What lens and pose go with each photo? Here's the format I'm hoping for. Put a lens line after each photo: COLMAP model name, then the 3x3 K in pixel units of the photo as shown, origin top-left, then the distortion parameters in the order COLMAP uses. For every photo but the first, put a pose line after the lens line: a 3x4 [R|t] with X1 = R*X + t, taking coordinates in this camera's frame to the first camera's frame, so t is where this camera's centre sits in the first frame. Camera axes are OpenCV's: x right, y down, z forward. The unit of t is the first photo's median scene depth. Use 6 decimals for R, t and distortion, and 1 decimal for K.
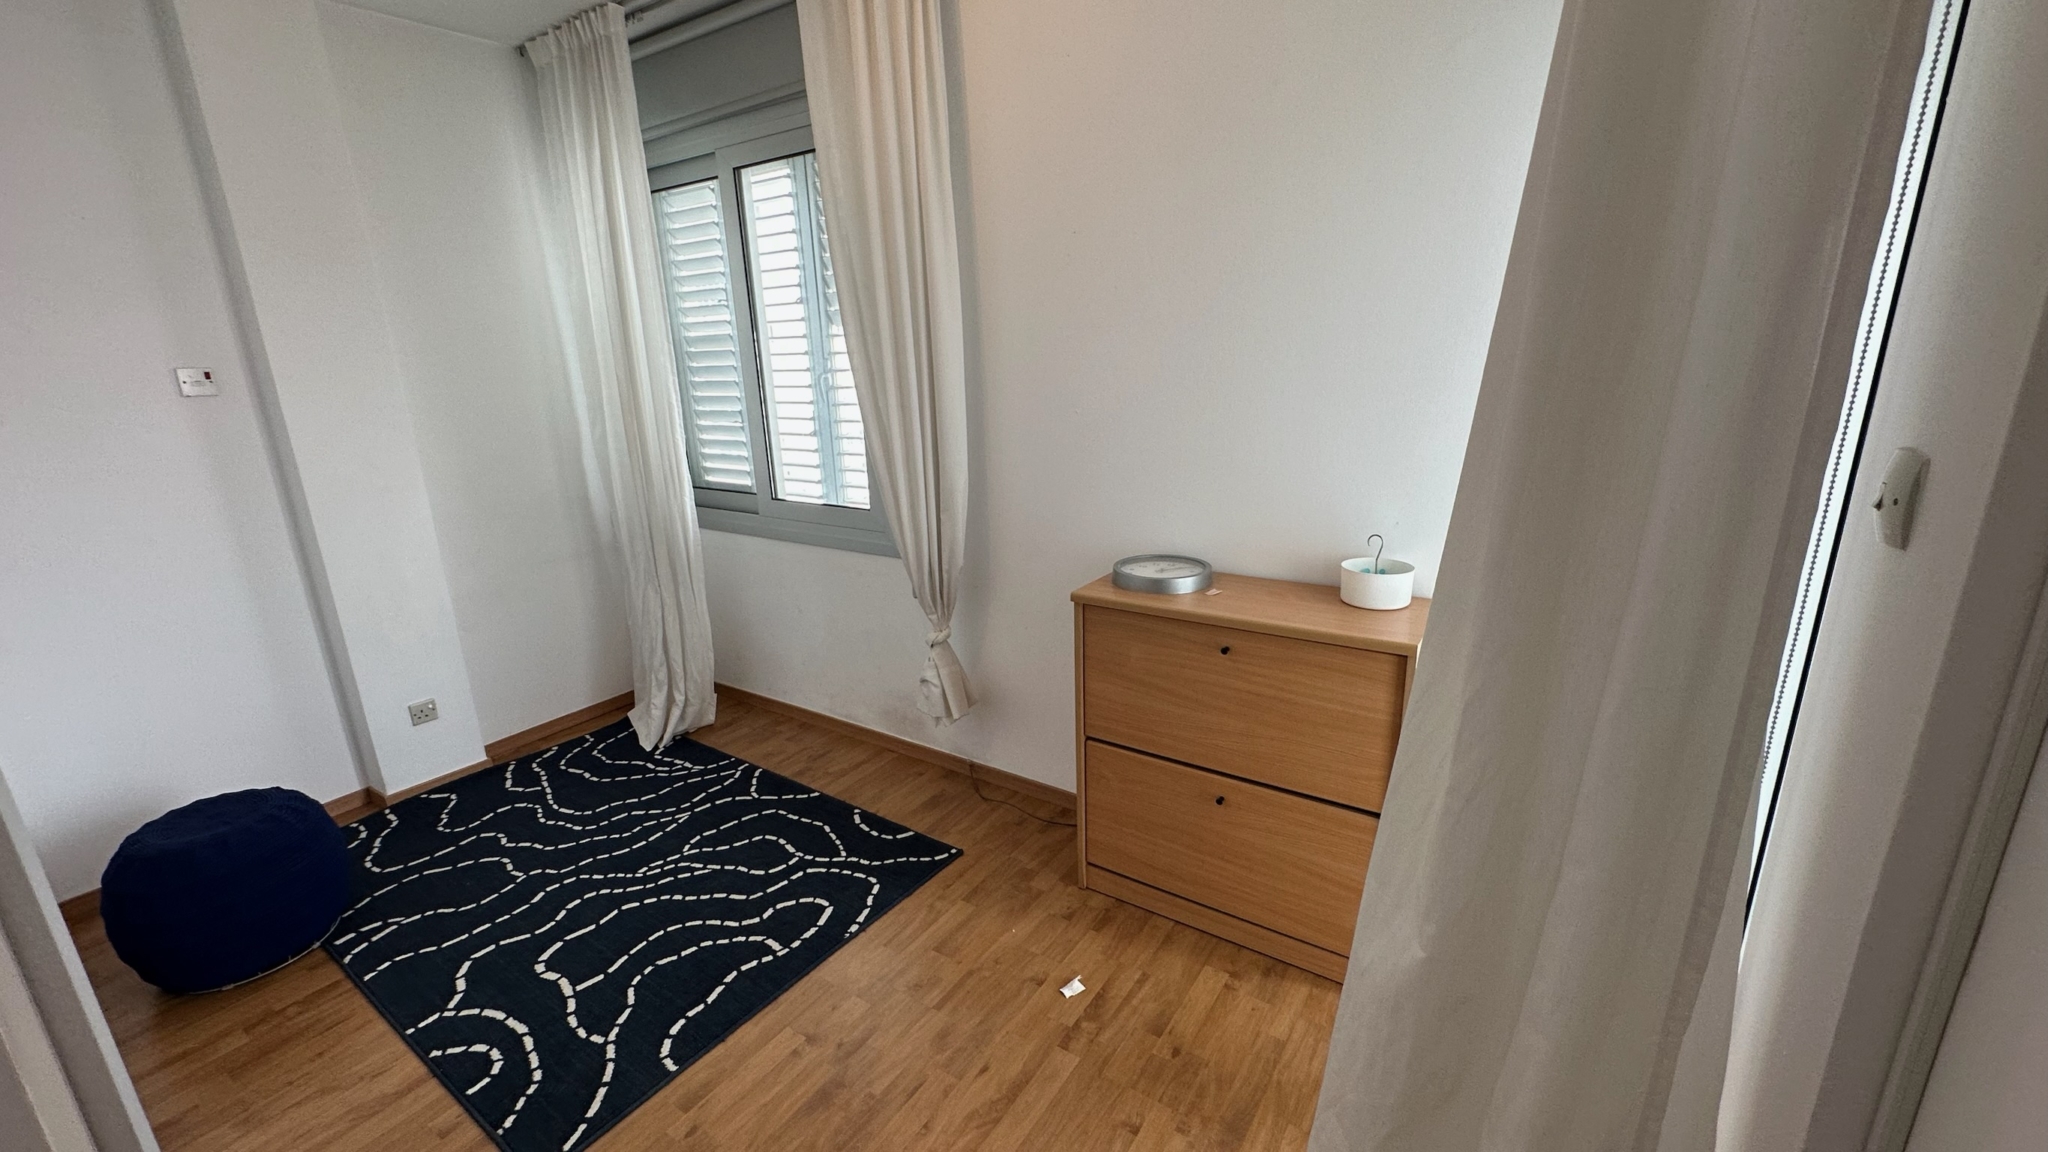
lens RADIAL K [[821.3, 0, 1026.4], [0, 821.3, 576.0], [0, 0, 1]] dist [-0.000831, 0.000166]
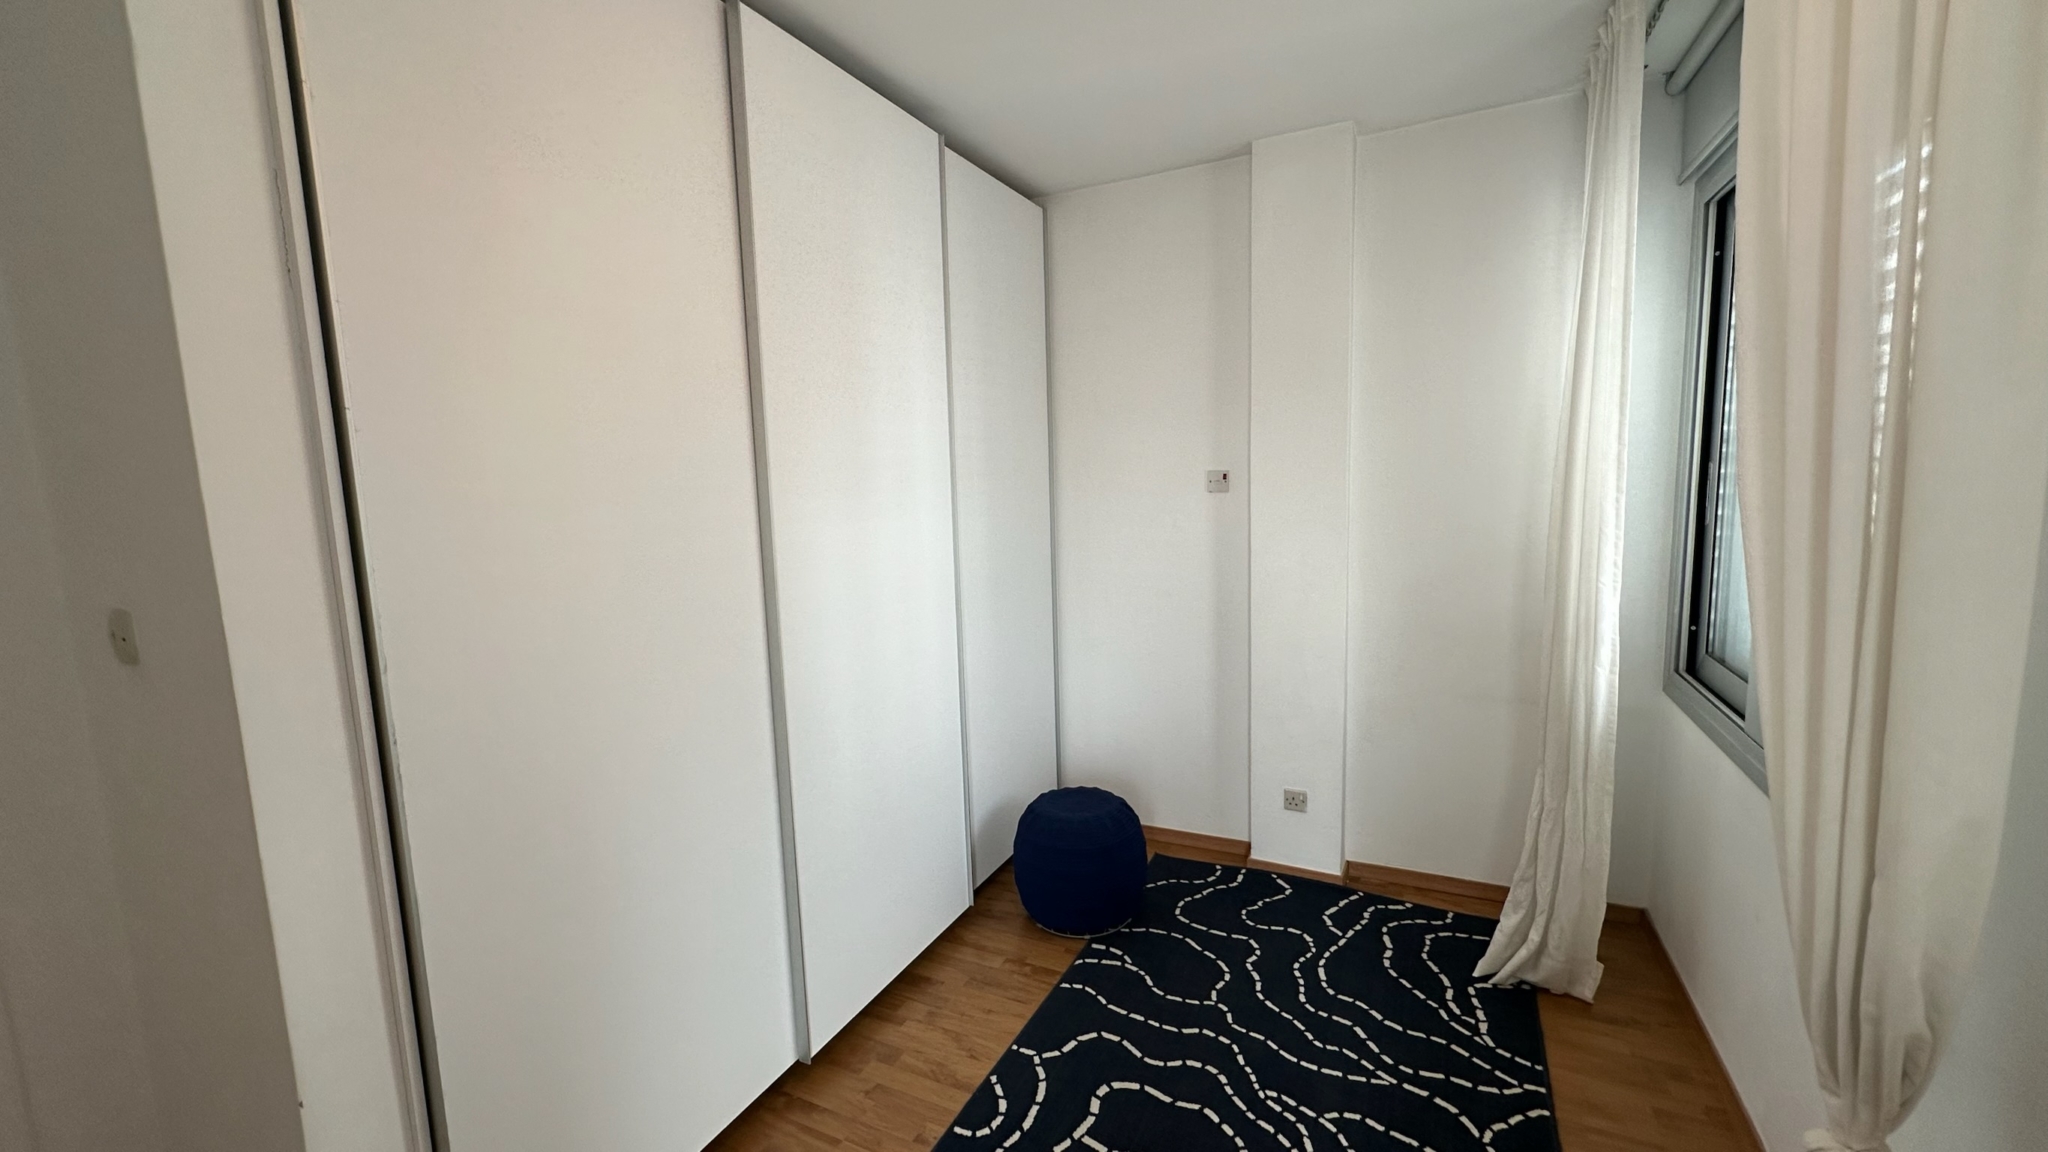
lens RADIAL K [[815.8, 0, 1025.3], [0, 815.8, 576.2], [0, 0, 1]] dist [0.000516, 0.000314]
pose [[0.132125, 0.149508, -0.979893, 0.208000], [-0.235588, 0.964970, 0.115465, -0.165970], [0.962830, 0.215595, 0.162719, 0.520651]]
